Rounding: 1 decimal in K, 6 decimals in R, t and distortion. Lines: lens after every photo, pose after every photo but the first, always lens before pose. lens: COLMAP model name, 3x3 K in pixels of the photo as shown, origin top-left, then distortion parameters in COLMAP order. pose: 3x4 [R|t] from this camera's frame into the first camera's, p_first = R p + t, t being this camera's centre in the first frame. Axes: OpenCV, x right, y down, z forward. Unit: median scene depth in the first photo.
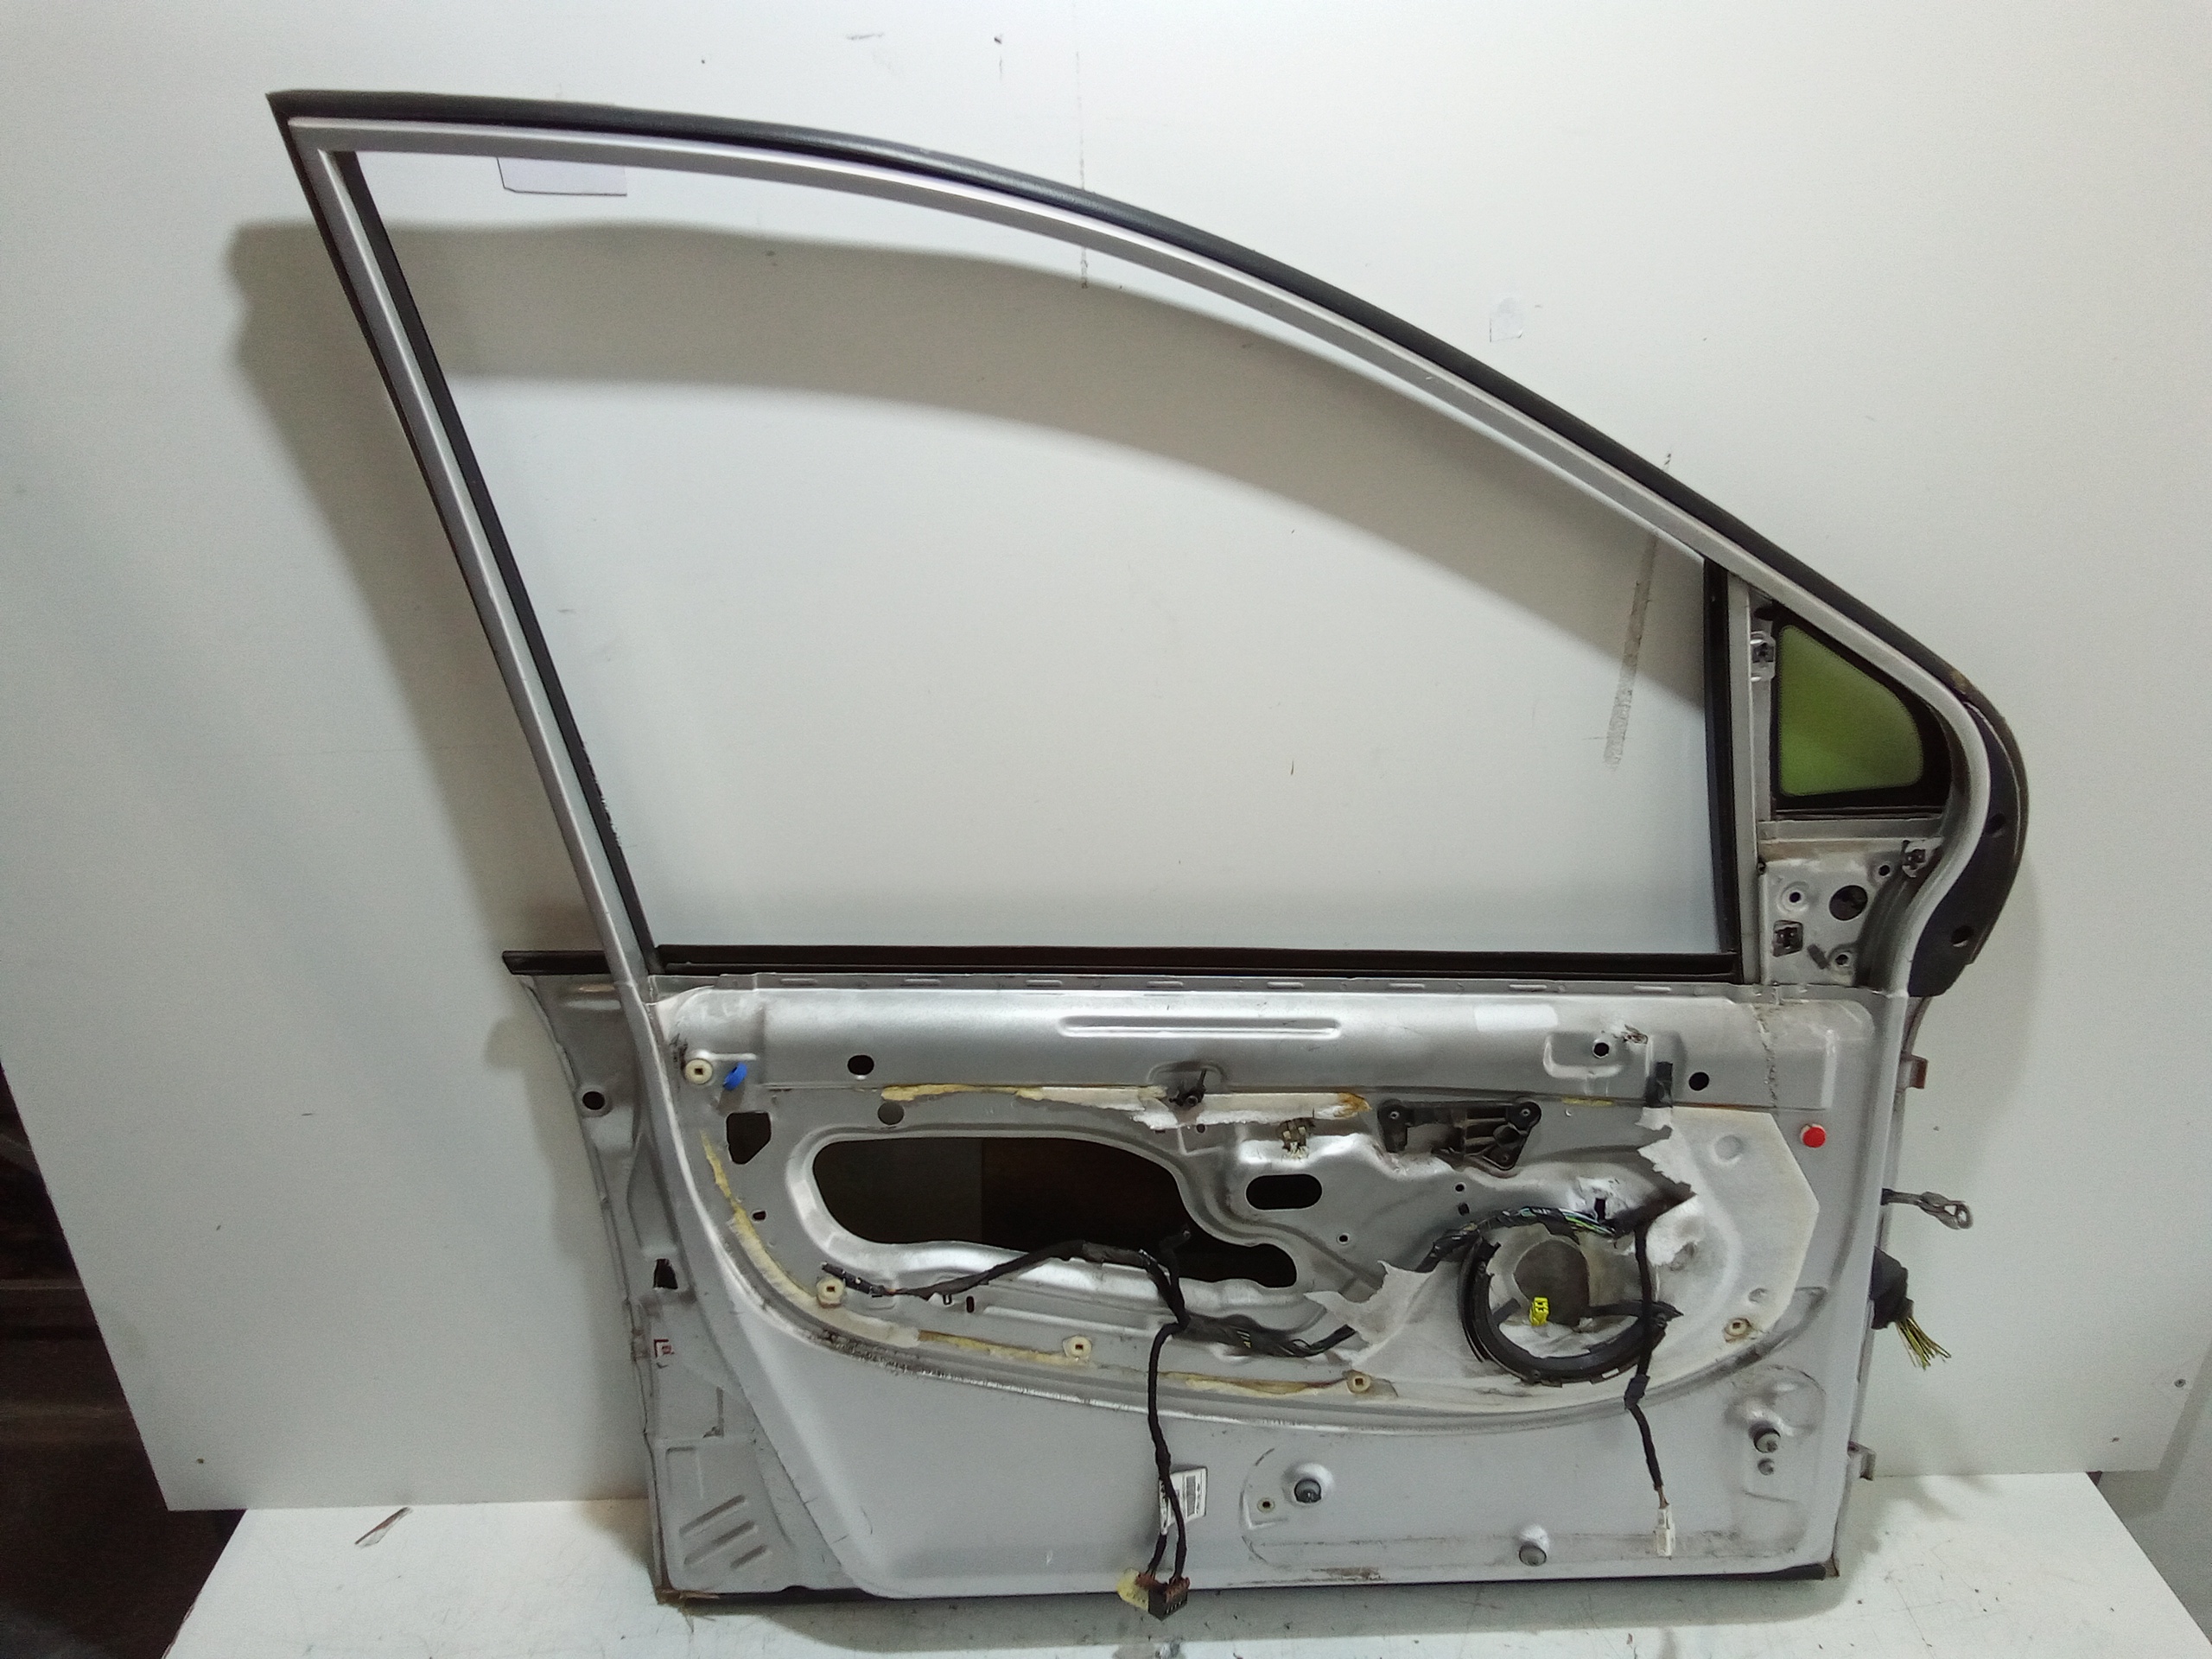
lens RADIAL K [[1593.0, 0, 1106.0], [0, 1593.0, 829.5], [0, 0, 1]] dist [0.065956, -0.092206]
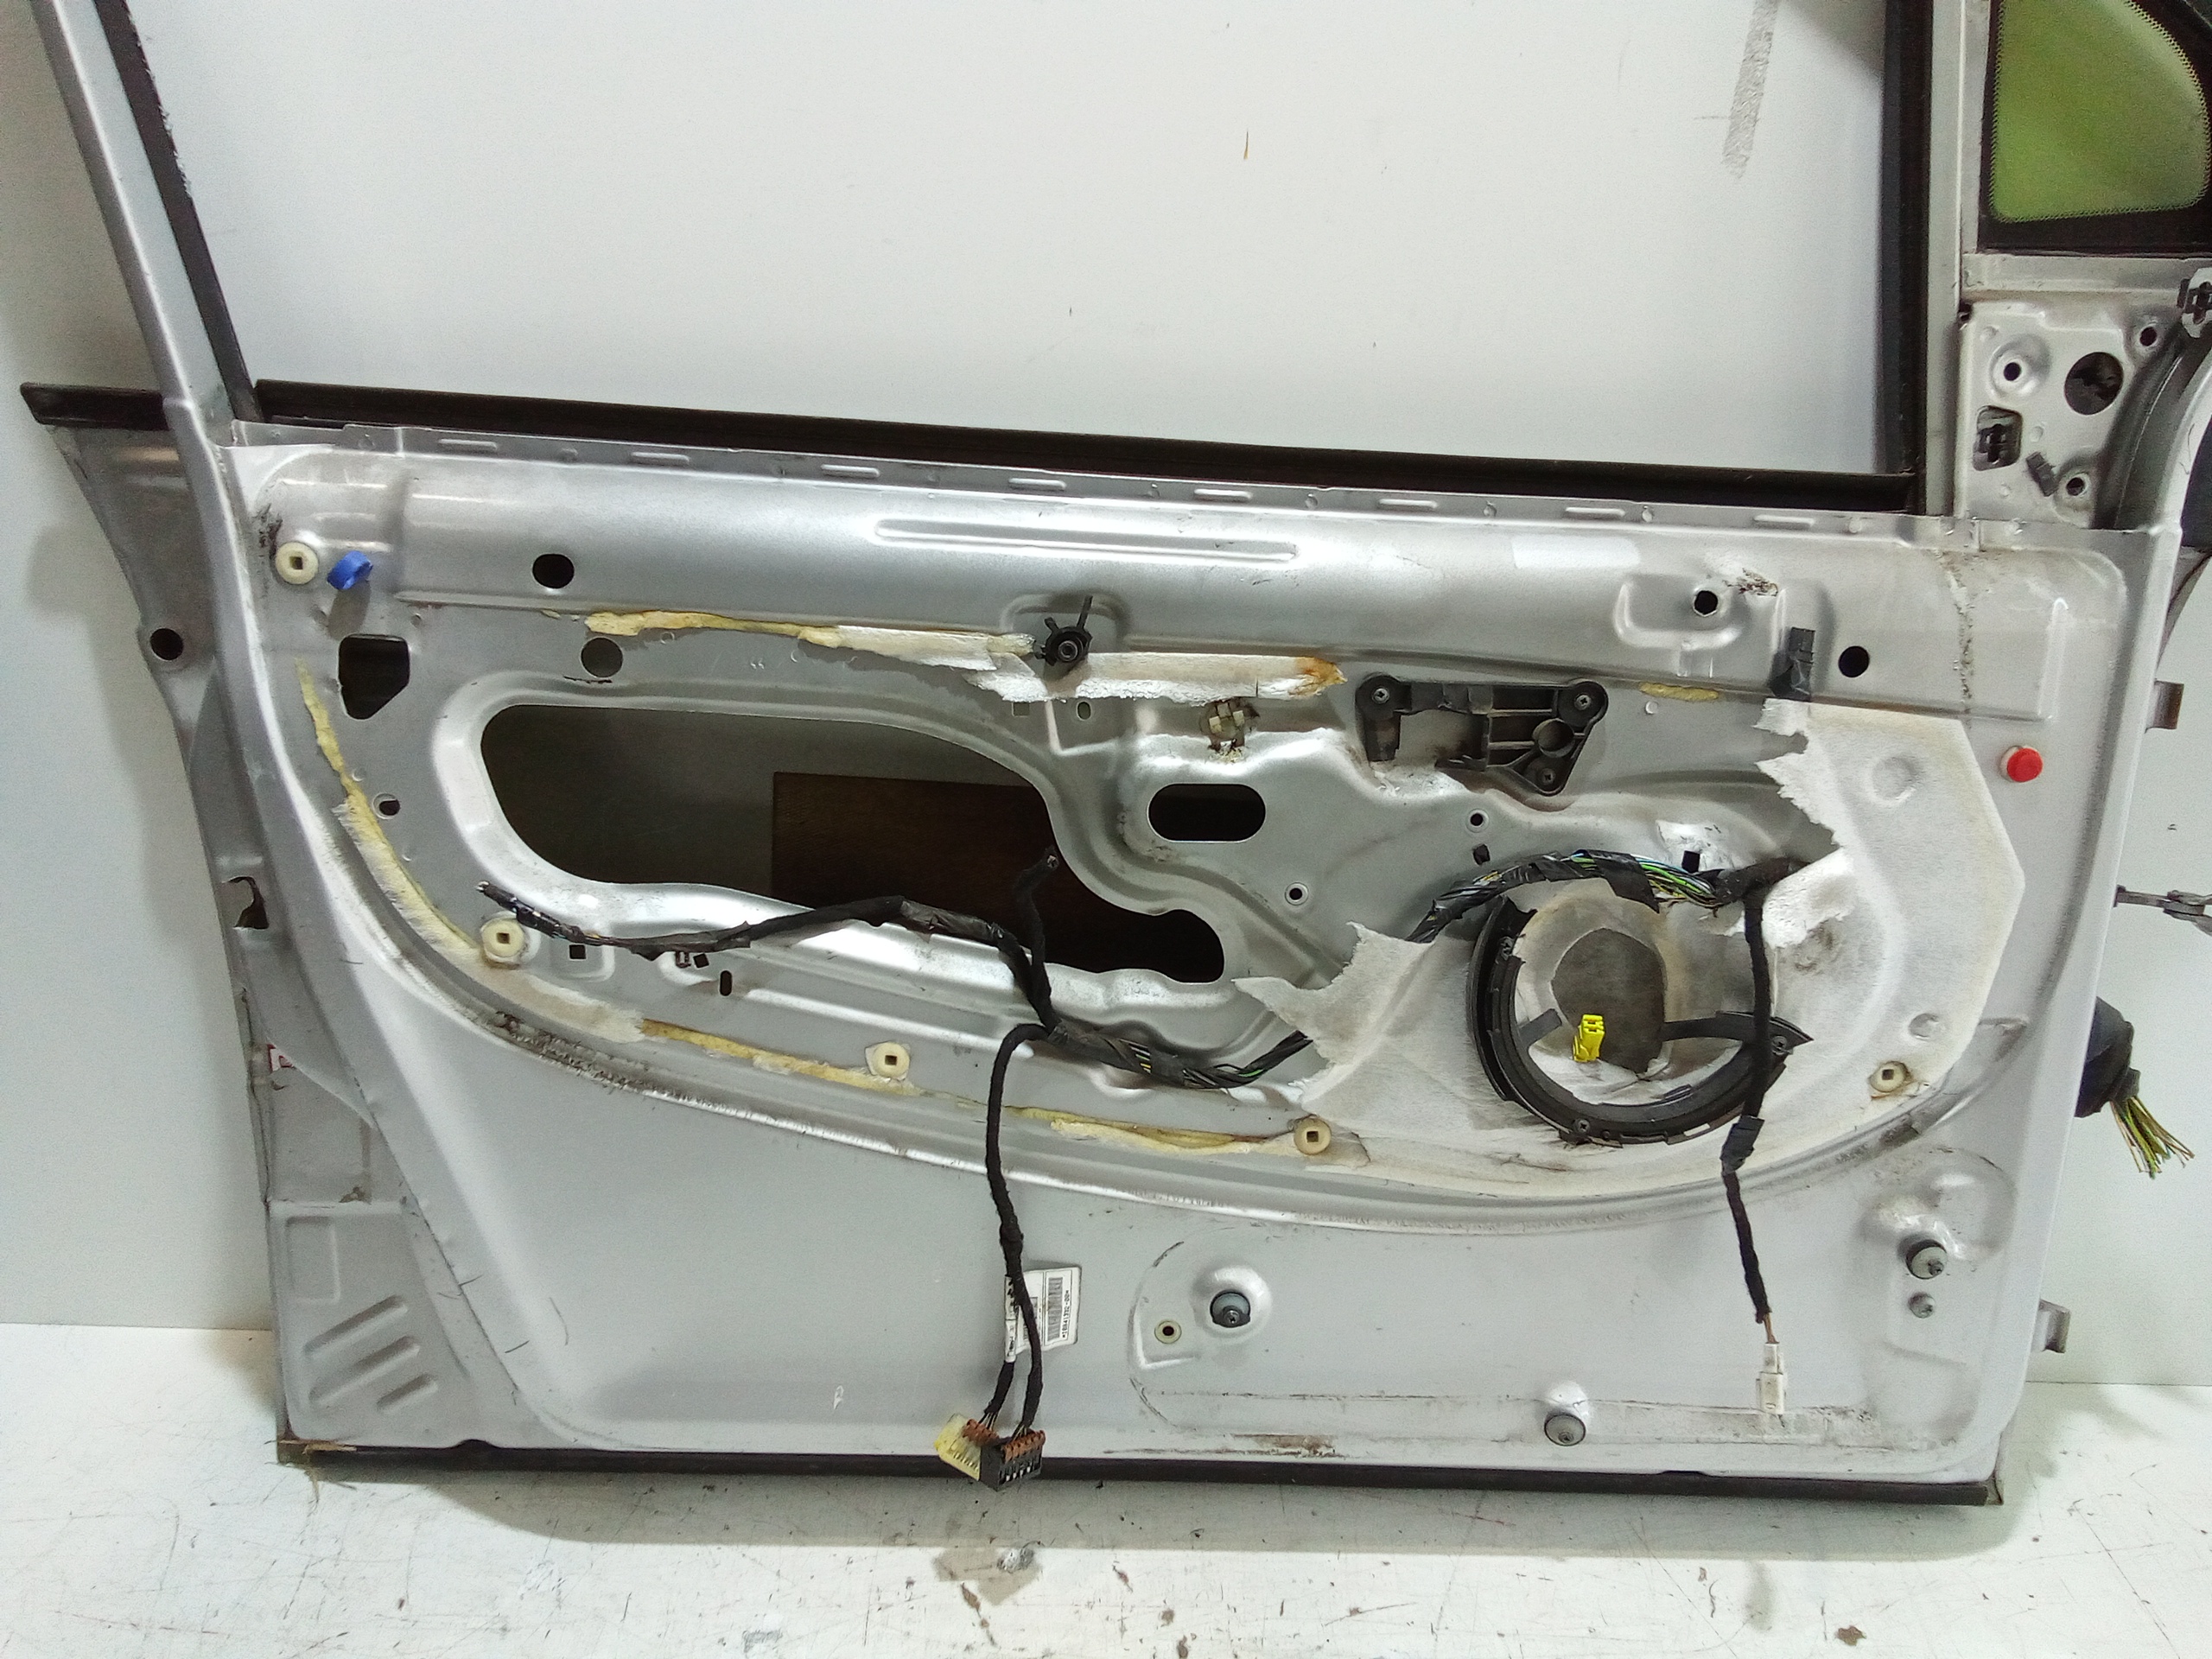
lens RADIAL K [[1593.0, 0, 1106.0], [0, 1593.0, 829.5], [0, 0, 1]] dist [0.065956, -0.092206]
pose [[0.999054, 0.043436, -0.001916, 0.070719], [-0.043478, 0.997831, -0.049434, 0.263358], [-0.000235, 0.049470, 0.998776, 0.347612]]
